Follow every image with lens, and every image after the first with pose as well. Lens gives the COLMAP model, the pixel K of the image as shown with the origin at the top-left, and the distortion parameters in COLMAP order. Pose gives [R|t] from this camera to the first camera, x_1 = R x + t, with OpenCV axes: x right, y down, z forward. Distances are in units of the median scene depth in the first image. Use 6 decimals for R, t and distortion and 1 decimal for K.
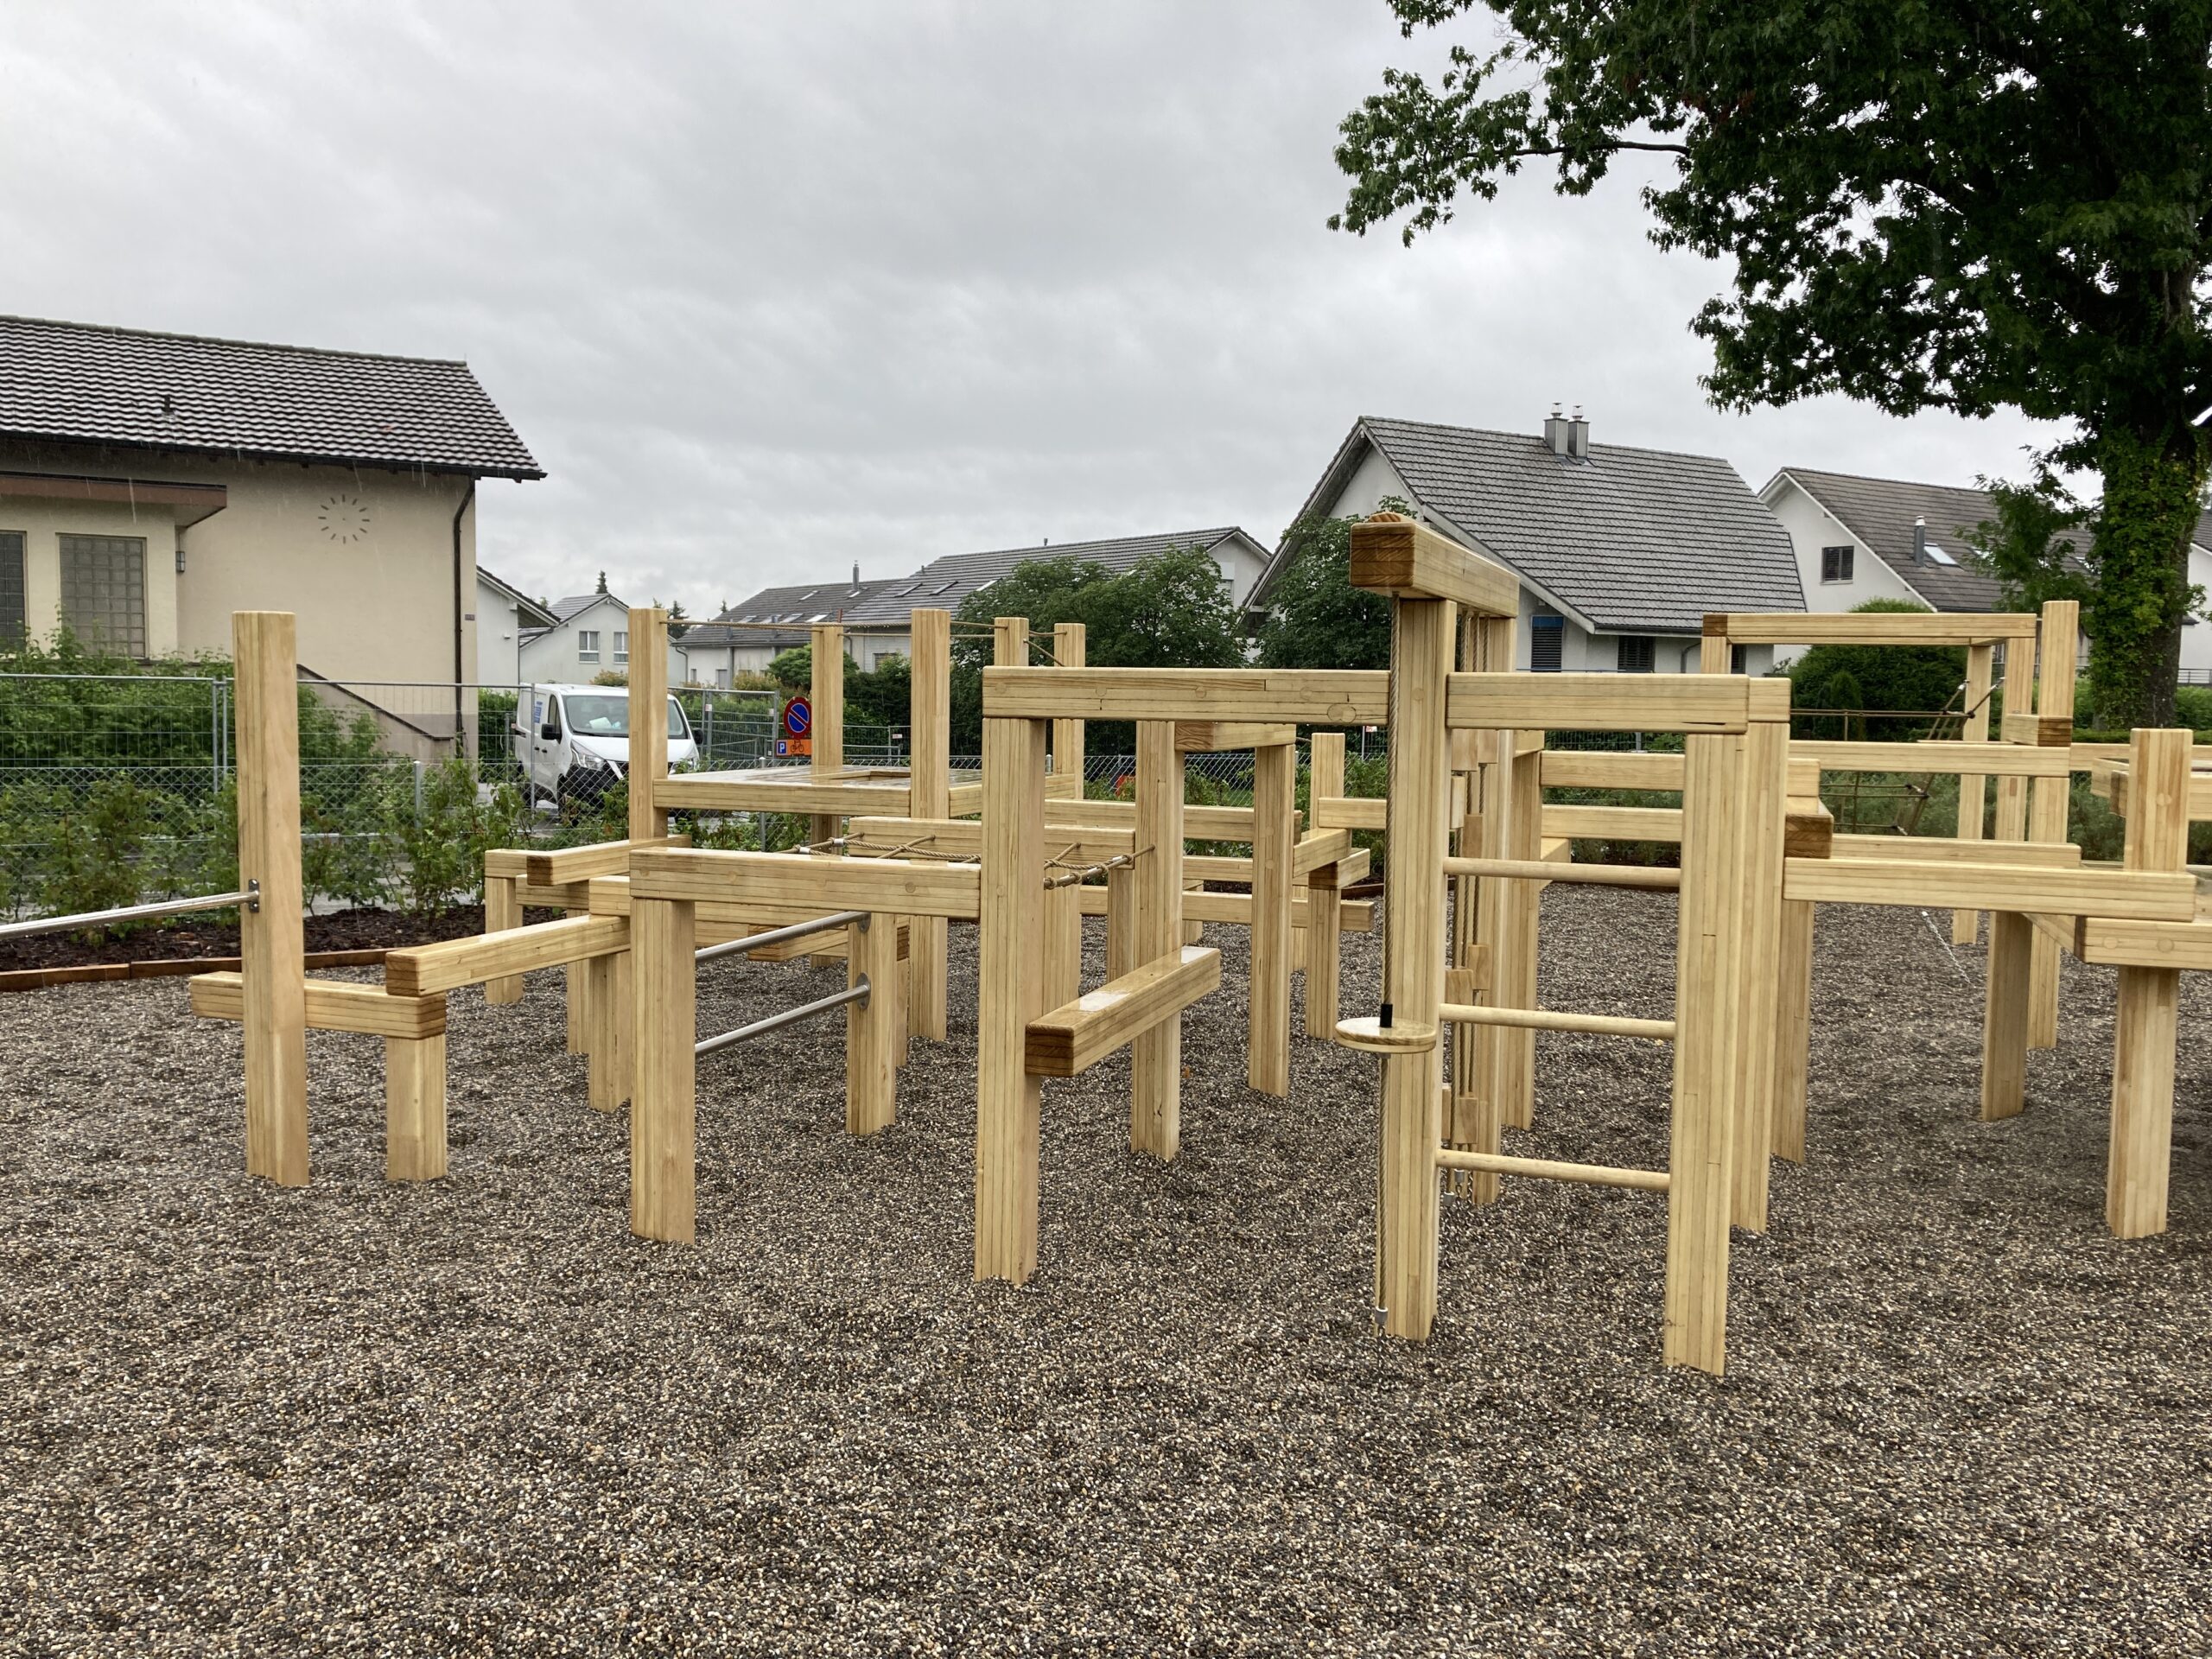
lens RADIAL K [[1796.9, 0, 1107.5], [0, 1796.9, 829.0], [0, 0, 1]] dist [0.003079, 0.002500]
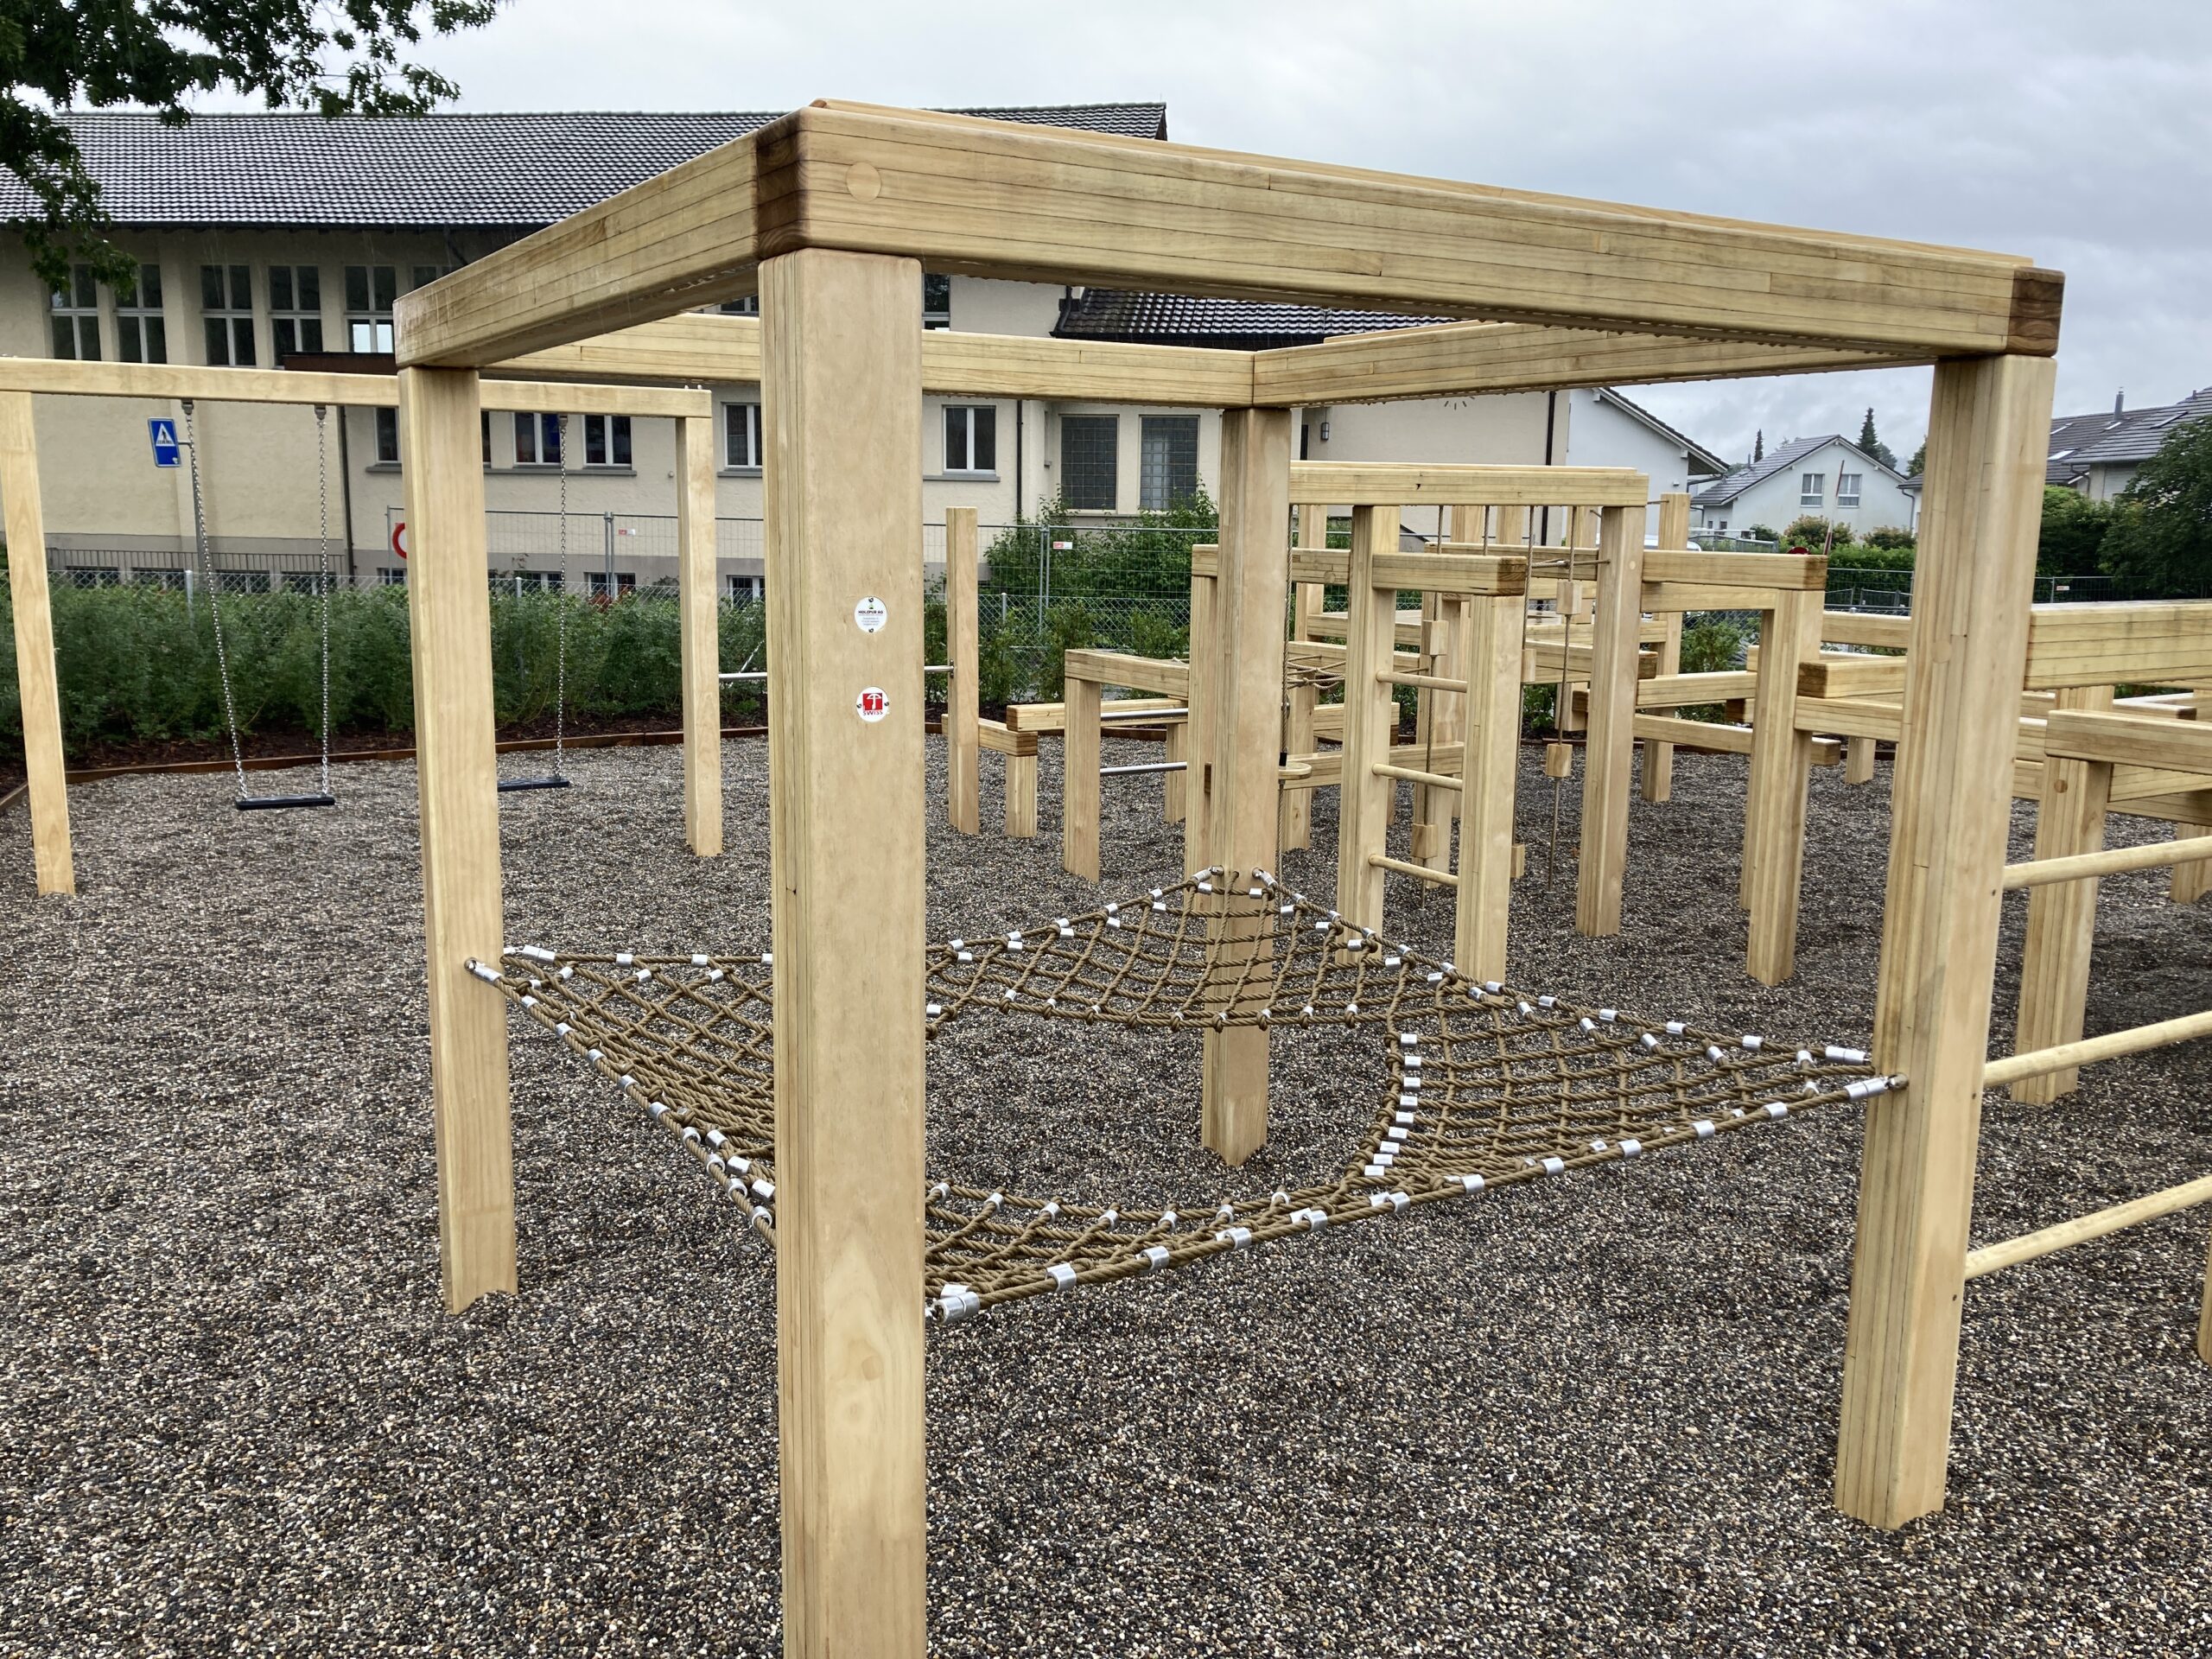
lens RADIAL K [[1796.9, 0, 1106.6], [0, 1796.9, 829.0], [0, 0, 1]] dist [0.003079, 0.002500]
pose [[0.782705, 0.102029, -0.613973, 0.135809], [-0.049044, 0.993515, 0.102578, 0.000888], [0.620457, -0.050176, 0.782633, -0.051757]]
